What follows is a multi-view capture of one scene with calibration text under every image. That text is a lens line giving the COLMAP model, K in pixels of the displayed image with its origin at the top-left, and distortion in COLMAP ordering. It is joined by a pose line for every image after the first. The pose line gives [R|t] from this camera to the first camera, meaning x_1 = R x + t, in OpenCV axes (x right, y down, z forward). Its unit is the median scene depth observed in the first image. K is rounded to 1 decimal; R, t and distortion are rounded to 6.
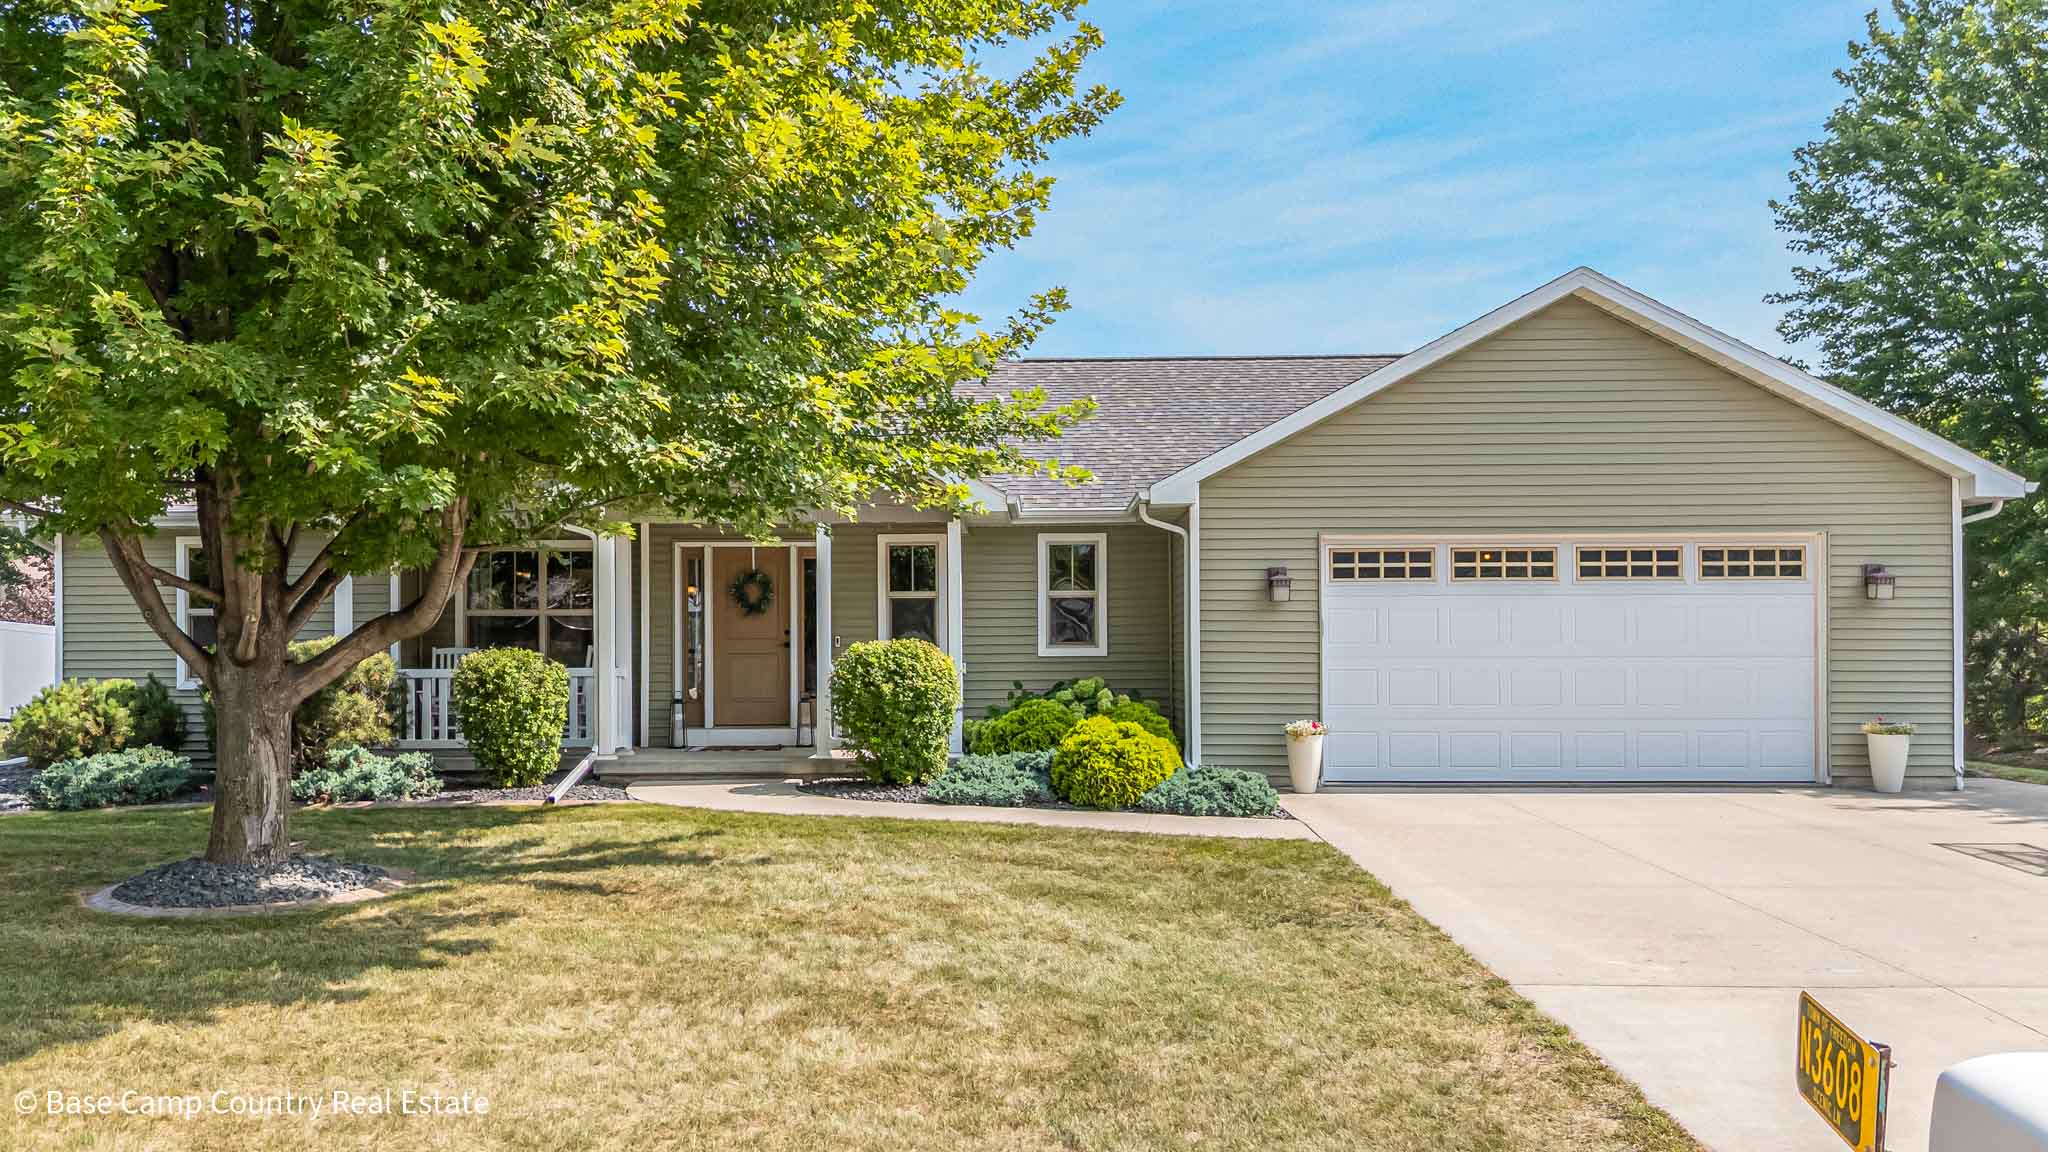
lens RADIAL K [[1534.4, 0, 1011.5], [0, 1534.4, 614.5], [0, 0, 1]] dist [0.103656, -0.111889]
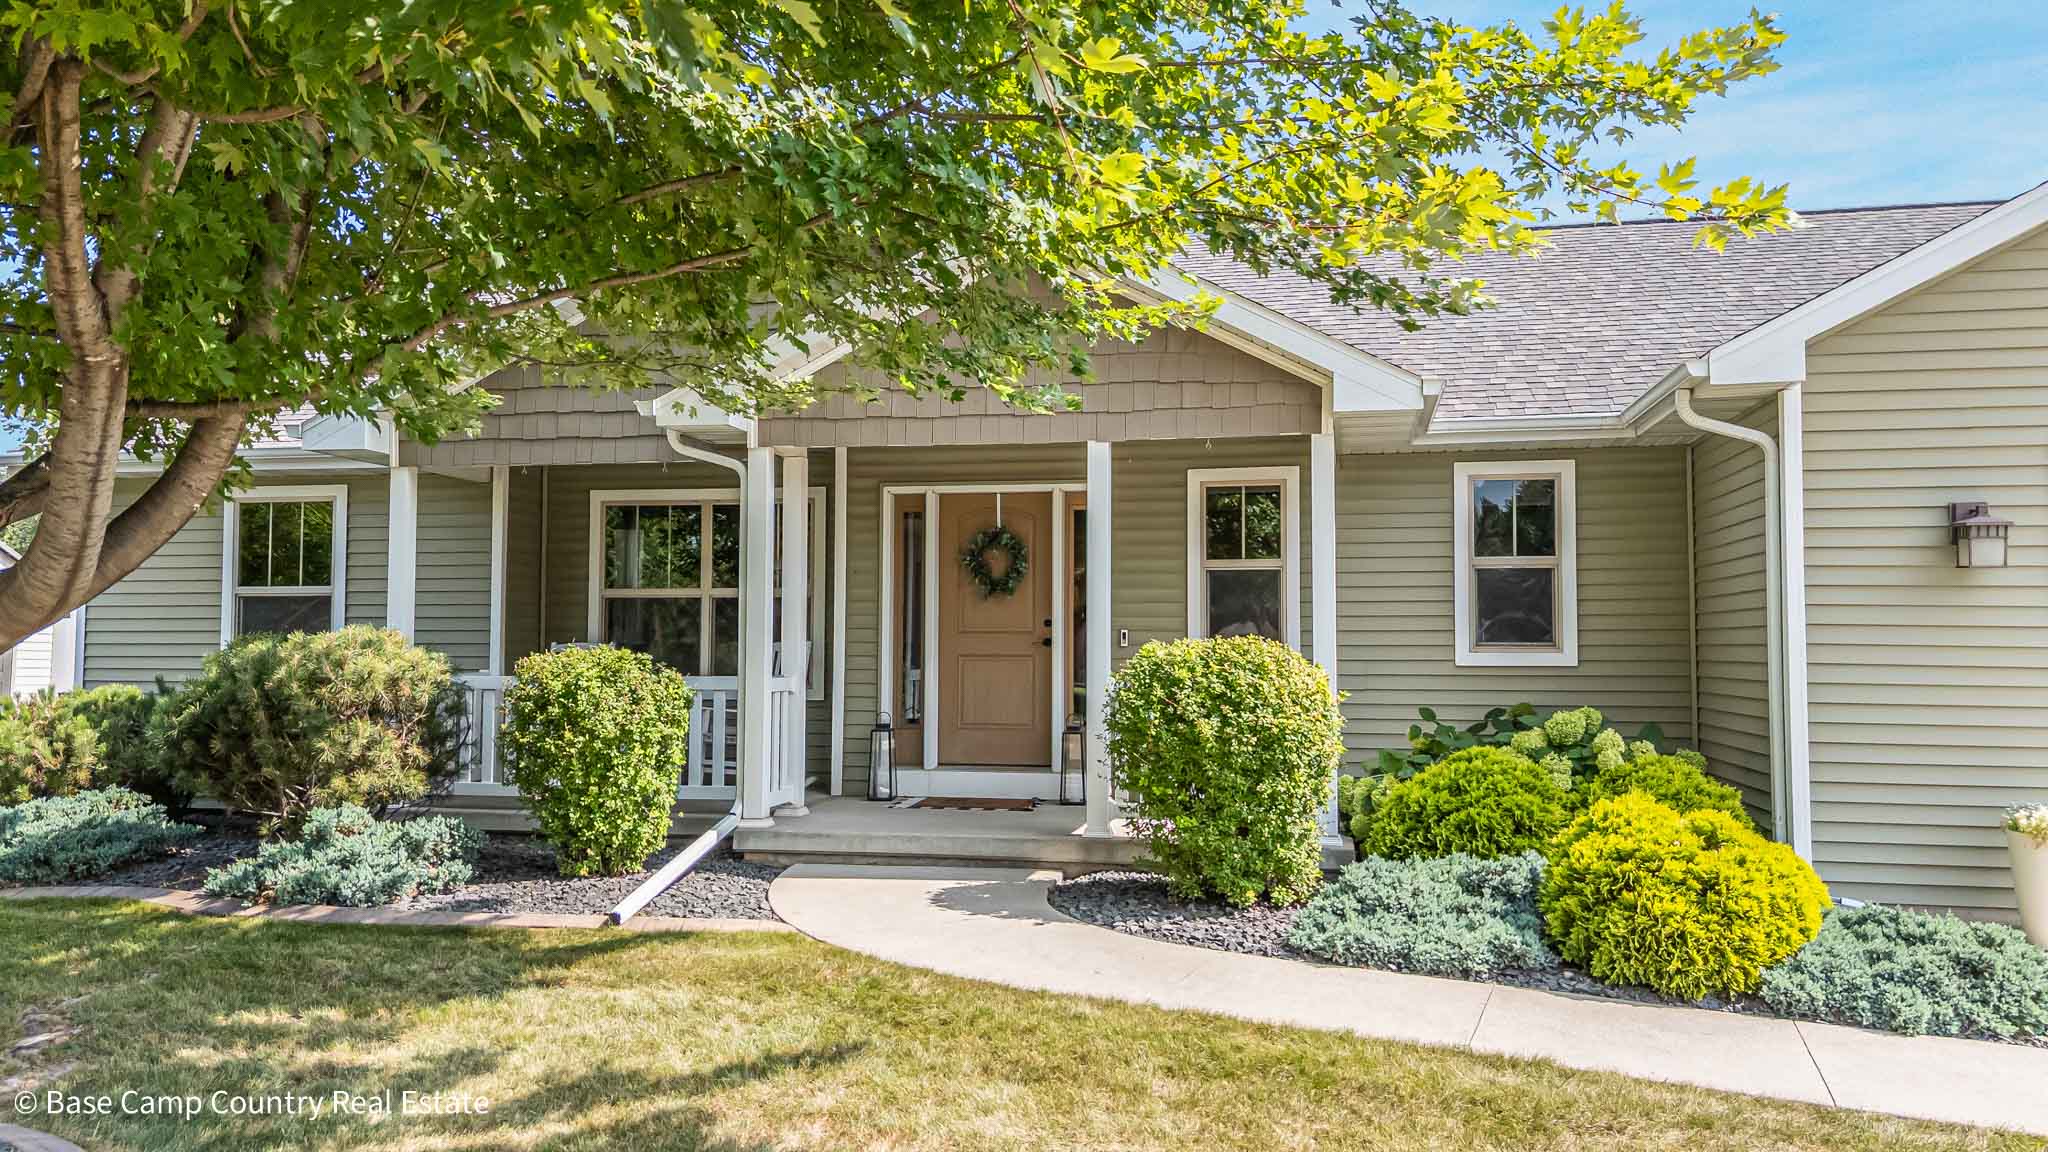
lens RADIAL K [[1489.0, 0, 1009.6], [0, 1489.0, 573.2], [0, 0, 1]] dist [0.105361, -0.107699]
pose [[0.980004, -0.001702, -0.198969, -0.041468], [-0.002741, 0.999753, -0.022054, 0.005012], [0.198957, 0.022158, 0.979758, 0.433477]]
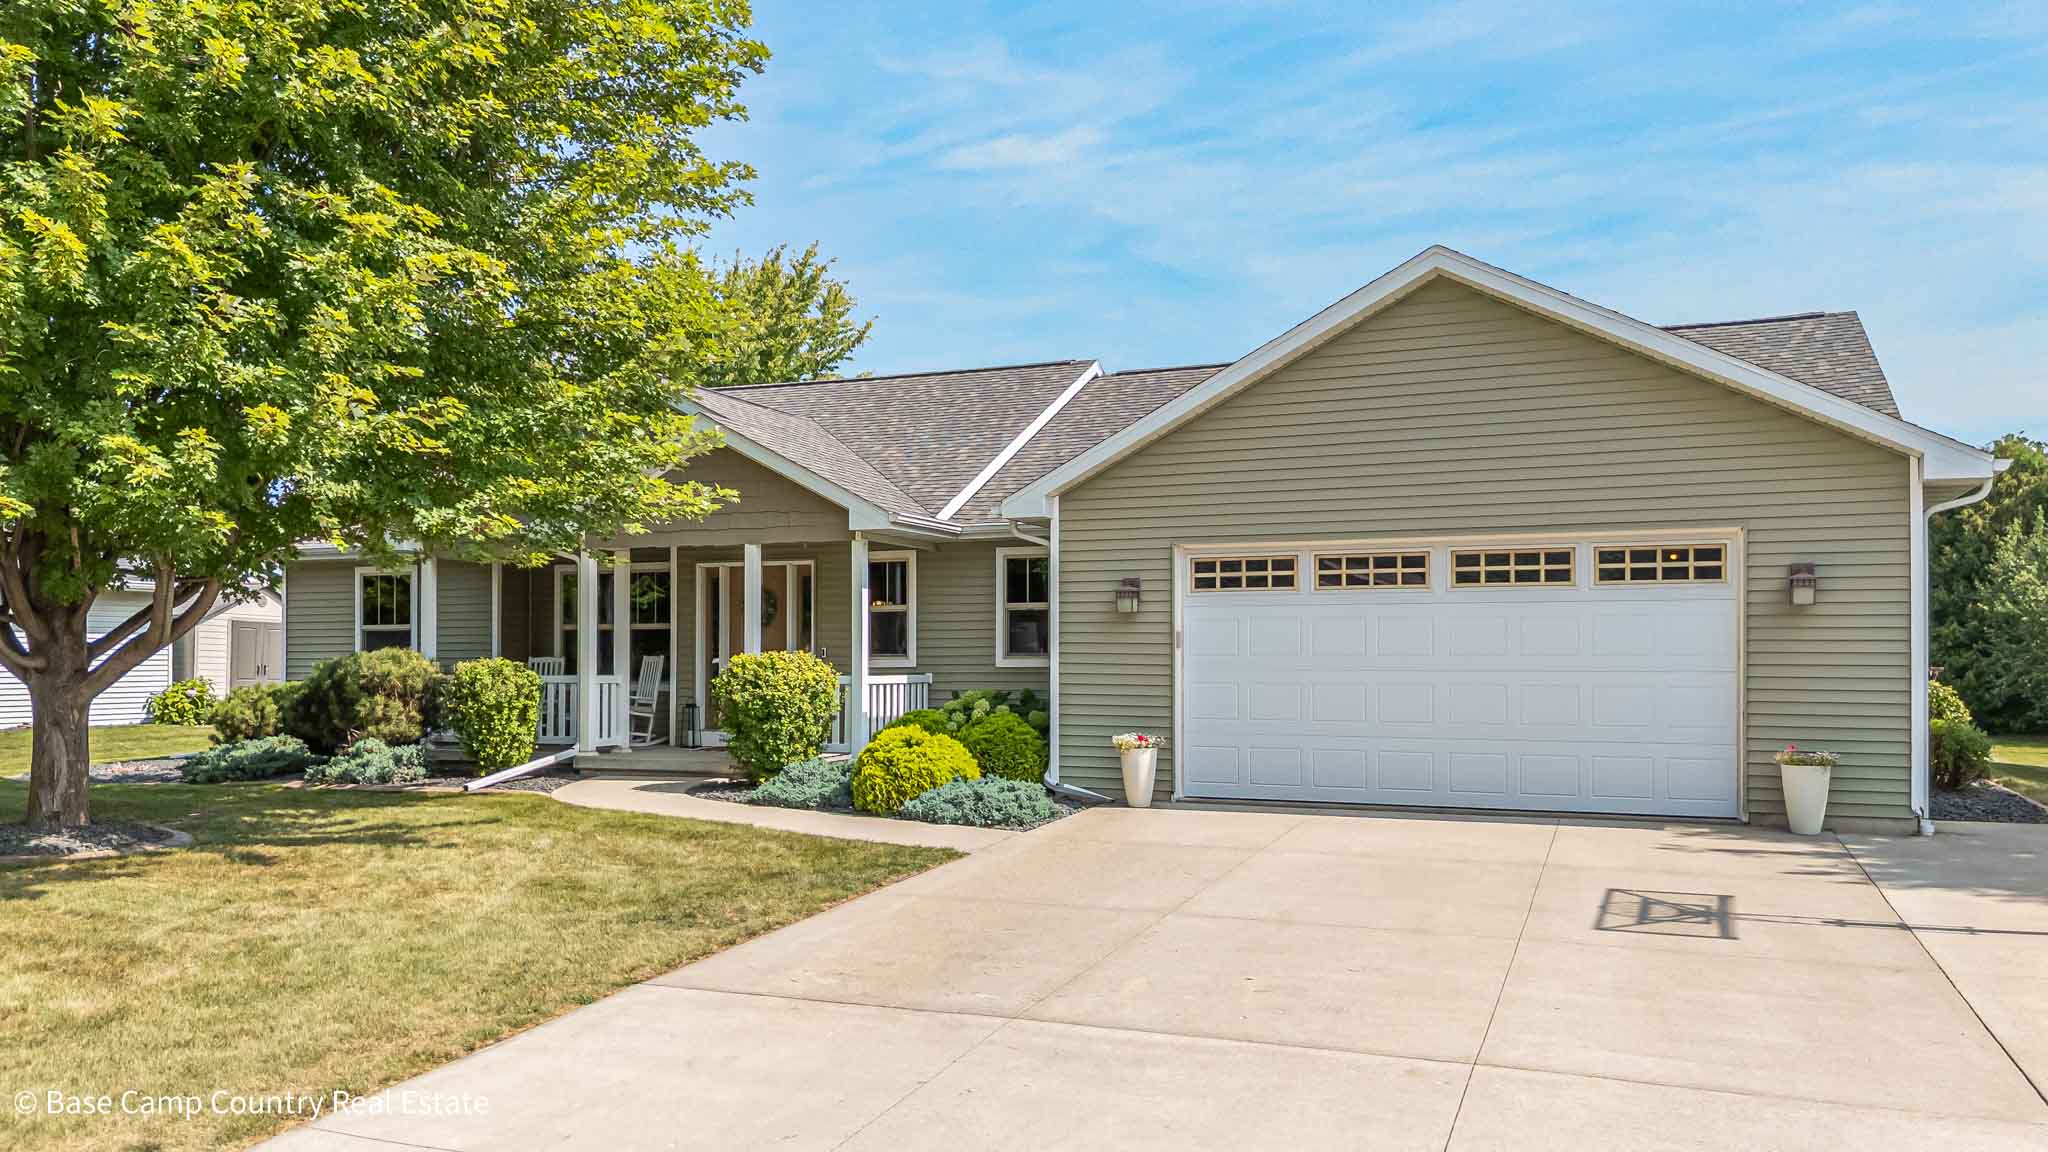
lens RADIAL K [[1534.4, 0, 1011.5], [0, 1534.4, 614.5], [0, 0, 1]] dist [0.103656, -0.111889]
pose [[0.924581, -0.008023, -0.380901, 0.477301], [0.006730, 0.999966, -0.004727, -0.003391], [0.380926, 0.001807, 0.924604, 0.058459]]
